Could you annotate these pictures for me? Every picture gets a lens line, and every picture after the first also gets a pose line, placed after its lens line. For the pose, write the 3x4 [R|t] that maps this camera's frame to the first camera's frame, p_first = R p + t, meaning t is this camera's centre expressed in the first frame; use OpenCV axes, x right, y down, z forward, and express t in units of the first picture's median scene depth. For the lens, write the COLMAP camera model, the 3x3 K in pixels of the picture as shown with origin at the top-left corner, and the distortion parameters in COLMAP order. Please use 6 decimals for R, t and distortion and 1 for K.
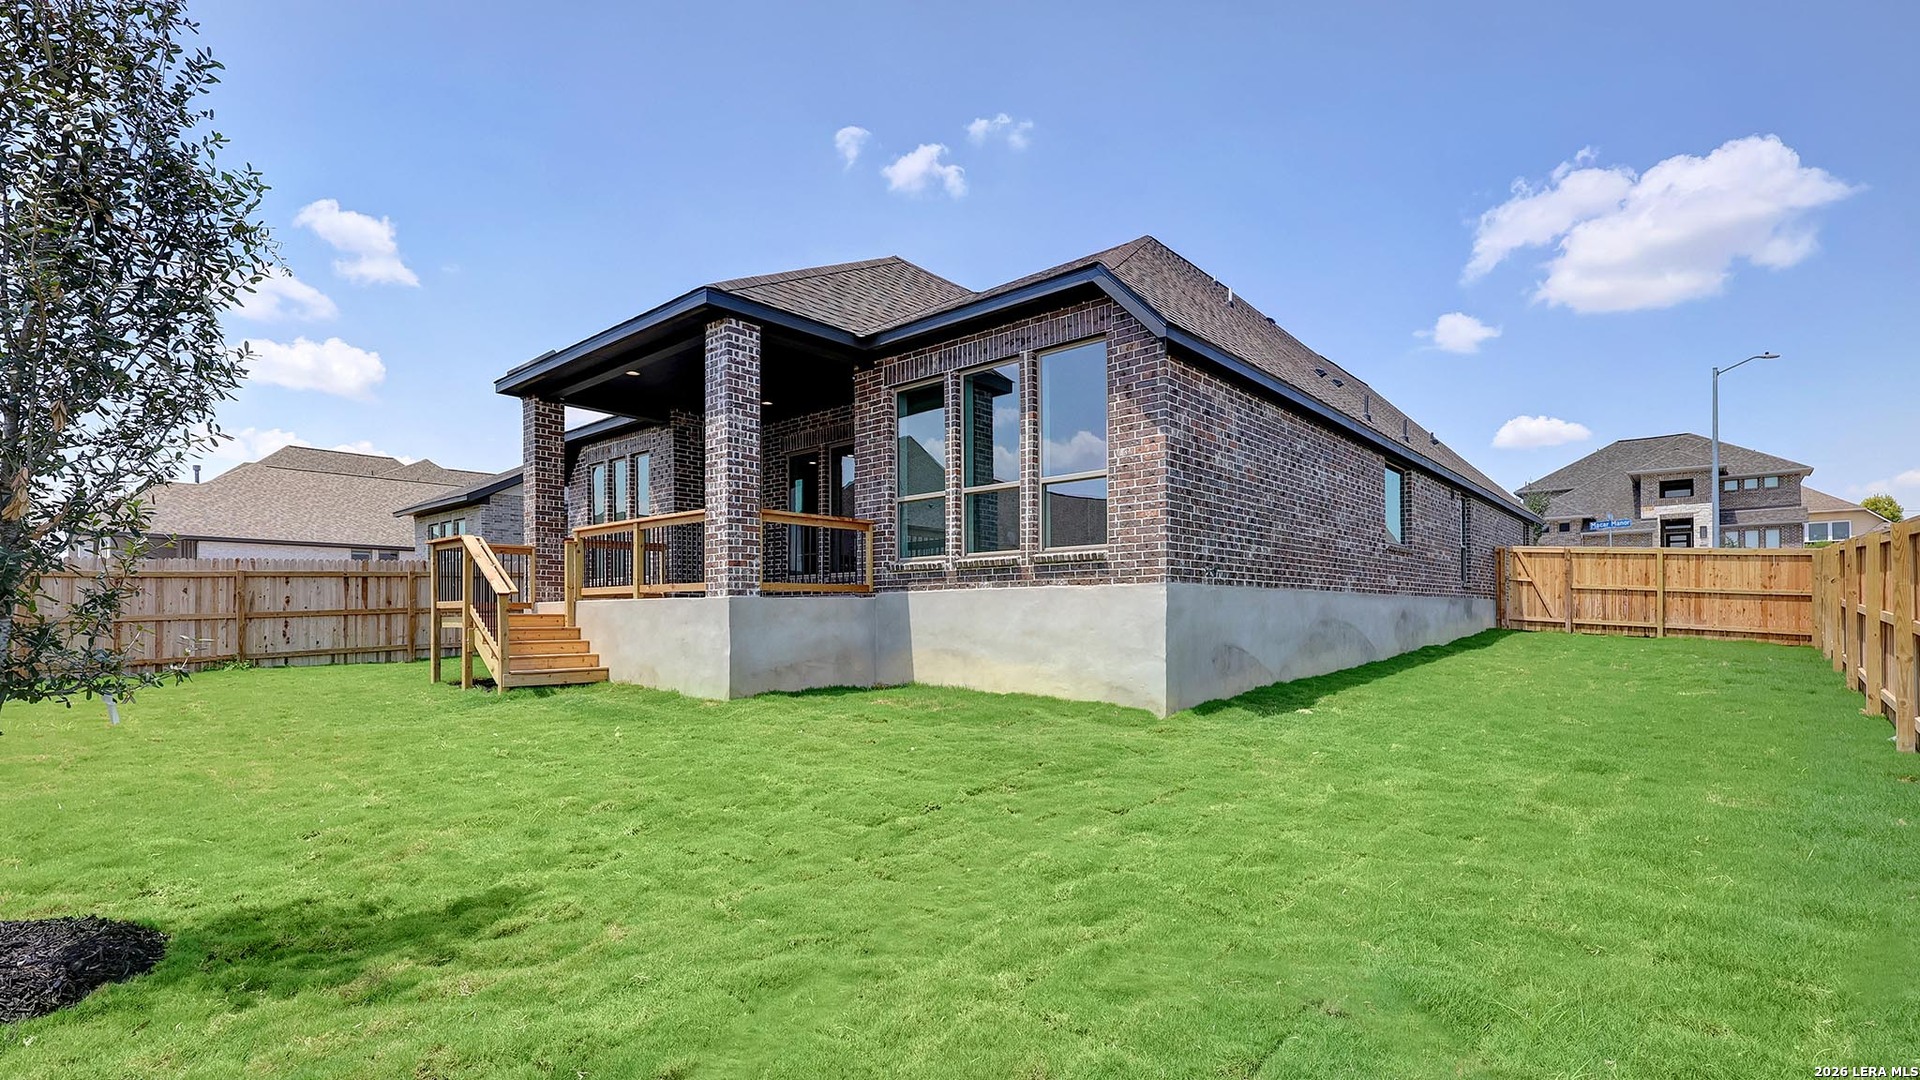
lens RADIAL K [[862.0, 0, 953.2], [0, 862.0, 595.3], [0, 0, 1]] dist [-0.003214, 0.000685]
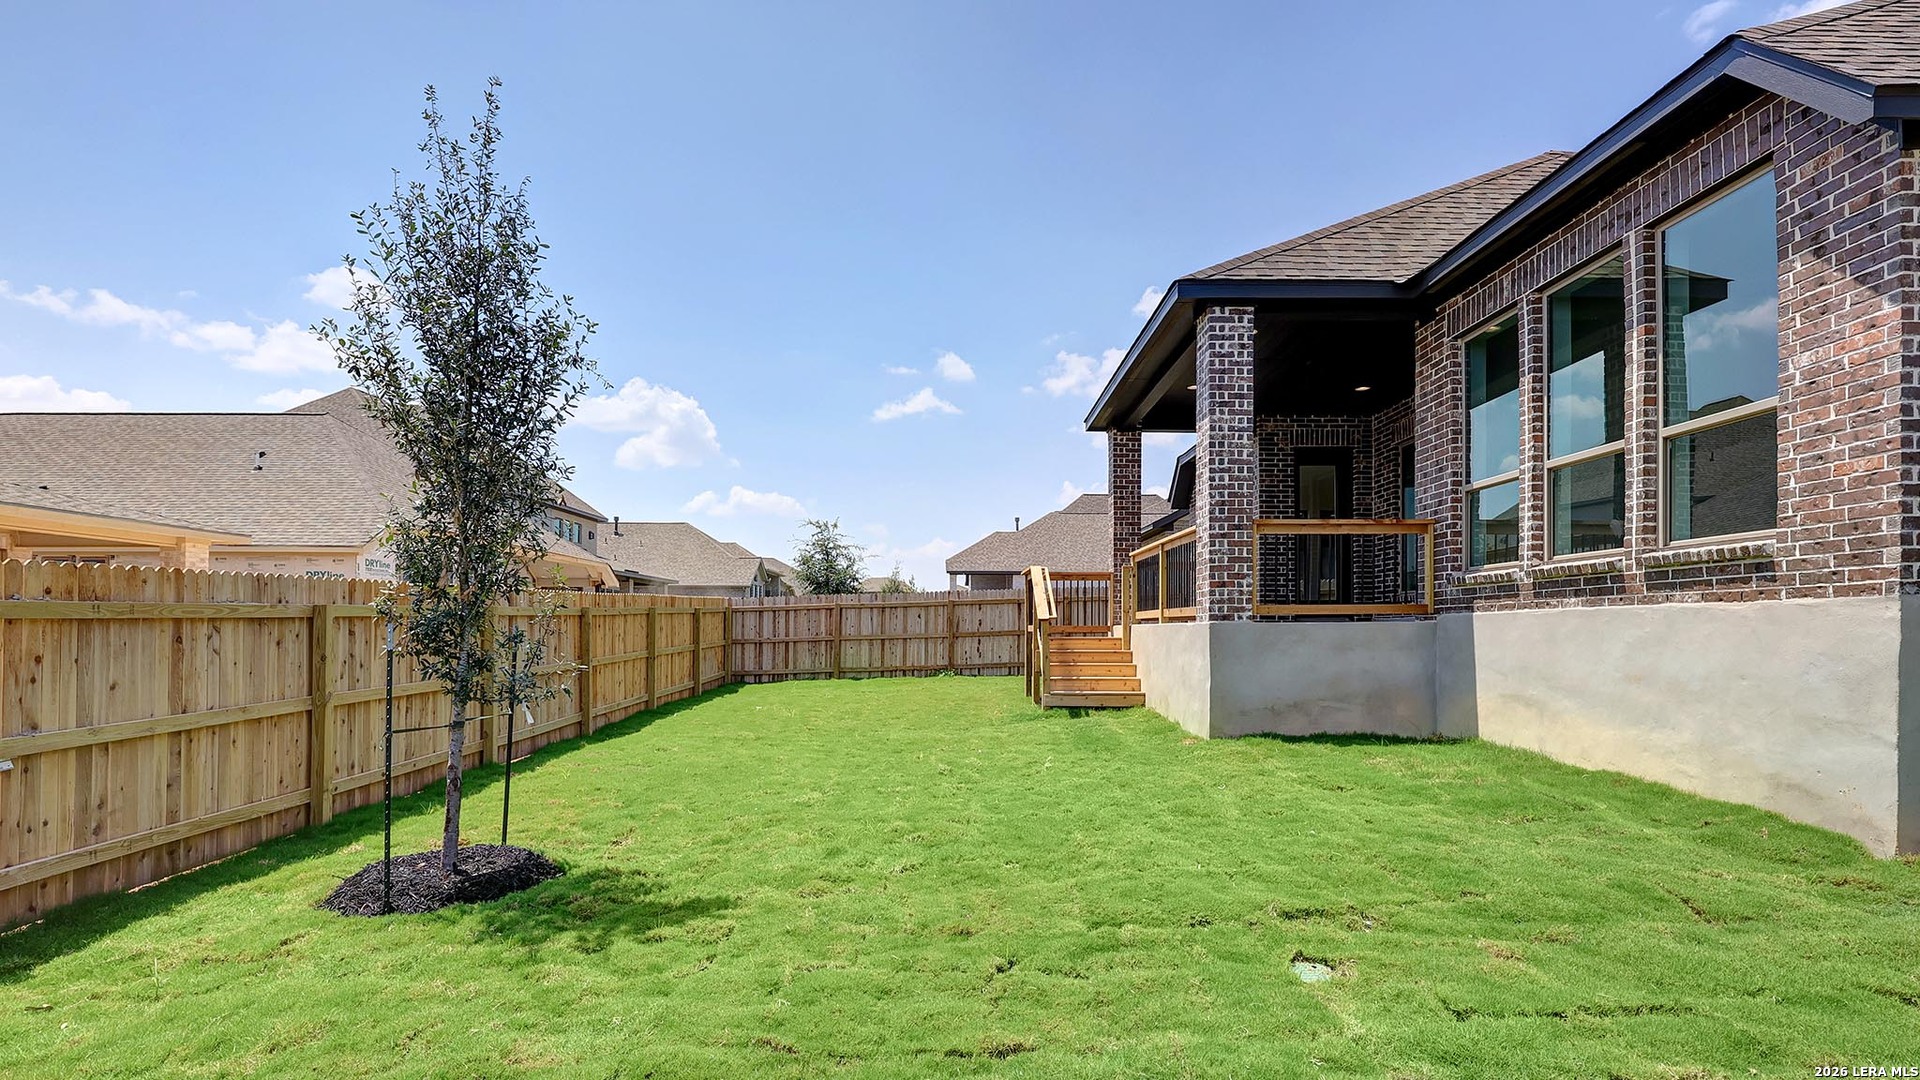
lens RADIAL K [[862.0, 0, 973.8], [0, 862.0, 618.2], [0, 0, 1]] dist [-0.003214, 0.000685]
pose [[0.670548, -0.005602, -0.741845, 0.226148], [0.012809, 0.999910, 0.004028, -0.009049], [0.741756, -0.012203, 0.670559, 0.216700]]
